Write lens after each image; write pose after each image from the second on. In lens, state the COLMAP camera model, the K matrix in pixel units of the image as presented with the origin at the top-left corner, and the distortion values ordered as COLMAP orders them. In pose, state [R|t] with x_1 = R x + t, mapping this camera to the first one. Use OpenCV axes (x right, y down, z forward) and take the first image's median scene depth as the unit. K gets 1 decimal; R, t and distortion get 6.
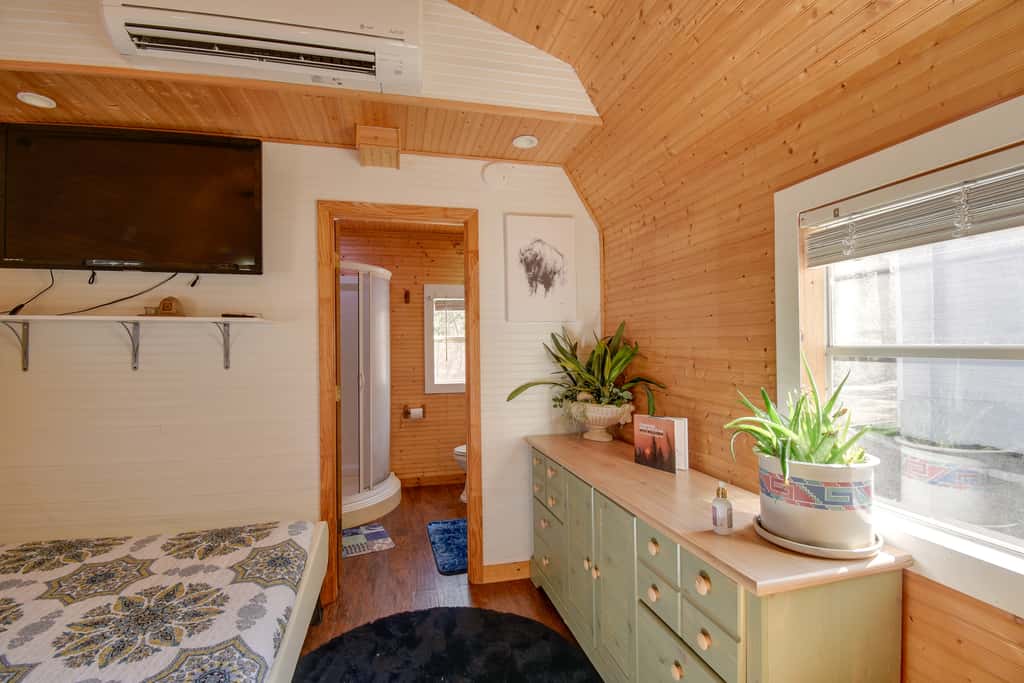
lens RADIAL K [[438.4, 0, 521.5], [0, 438.4, 333.6], [0, 0, 1]] dist [-0.003549, -0.011729]
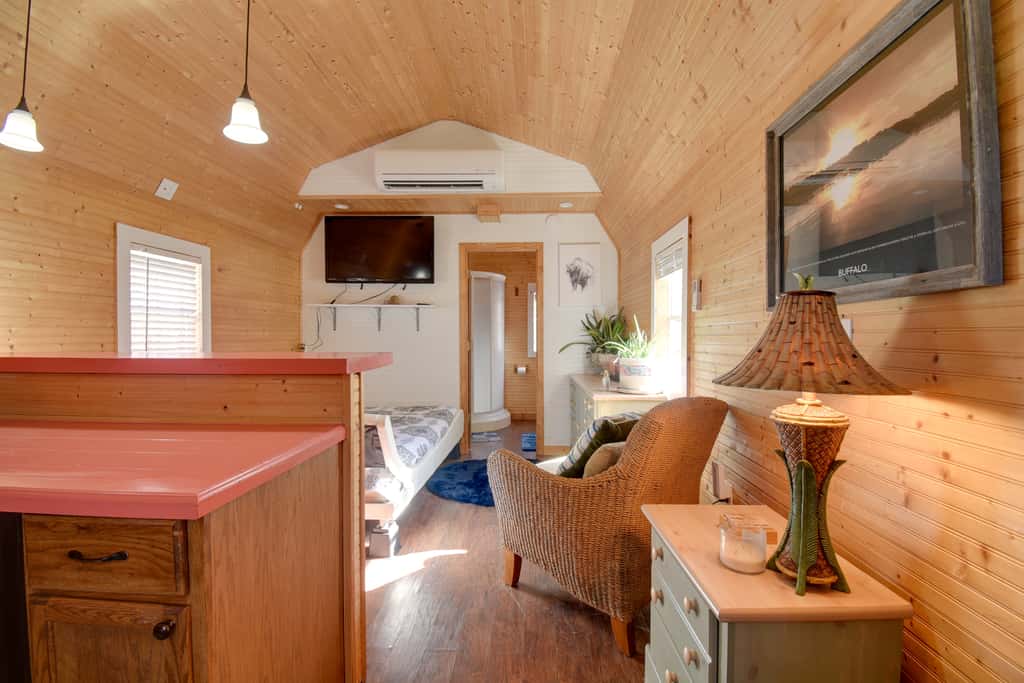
lens RADIAL K [[459.6, 0, 513.6], [0, 459.6, 338.7], [0, 0, 1]] dist [0.009807, -0.016058]
pose [[0.944735, 0.017948, -0.327344, 0.437877], [-0.007856, 0.999453, 0.032126, 0.045996], [0.327741, -0.027779, 0.944359, -0.862306]]
